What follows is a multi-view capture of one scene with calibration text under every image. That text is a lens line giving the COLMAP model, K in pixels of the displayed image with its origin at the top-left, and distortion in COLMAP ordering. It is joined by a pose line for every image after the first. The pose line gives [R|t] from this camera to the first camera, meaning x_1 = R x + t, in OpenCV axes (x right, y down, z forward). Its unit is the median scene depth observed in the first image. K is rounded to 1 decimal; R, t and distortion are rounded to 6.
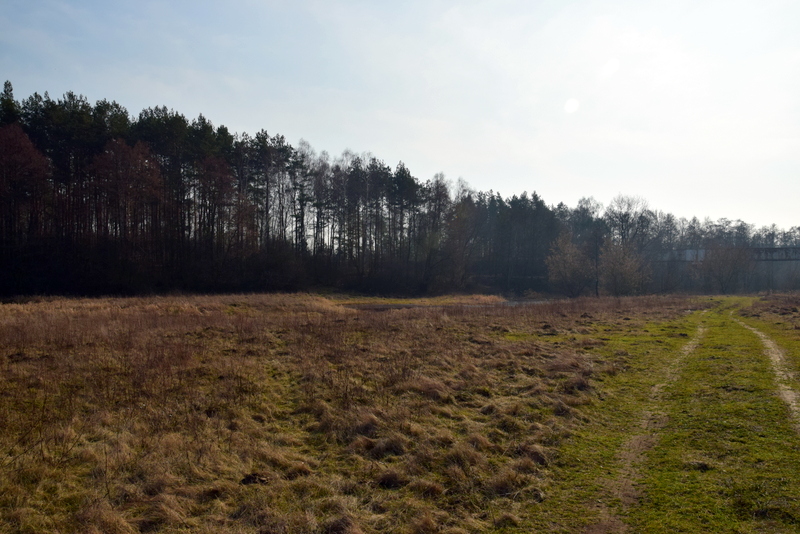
lens RADIAL K [[639.2, 0, 400.0], [0, 639.2, 268.7], [0, 0, 1]] dist [-0.004533, 0.000634]
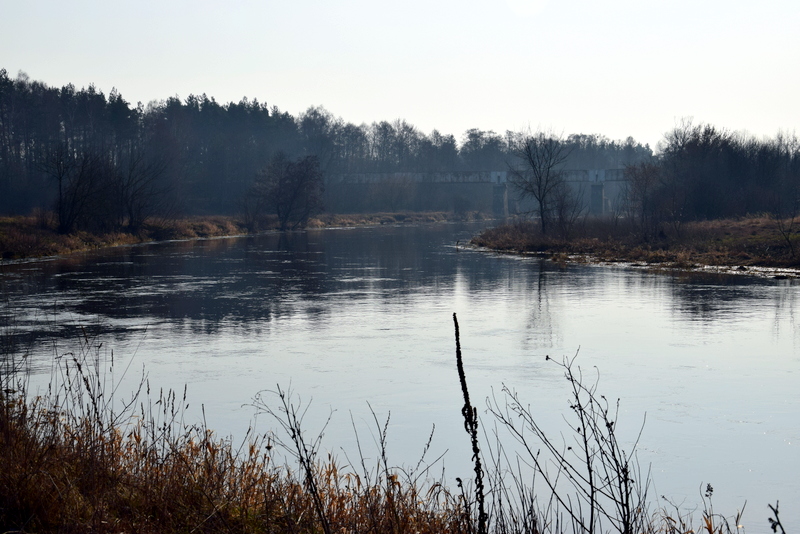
lens RADIAL K [[1450.1, 0, 400.1], [0, 1450.1, 267.5], [0, 0, 1]] dist [0.039466, 0.000000]
pose [[0.962554, -0.022288, 0.270173, -0.129772], [0.004795, 0.997858, 0.065234, -0.021771], [-0.271048, -0.061496, 0.960599, -0.915307]]
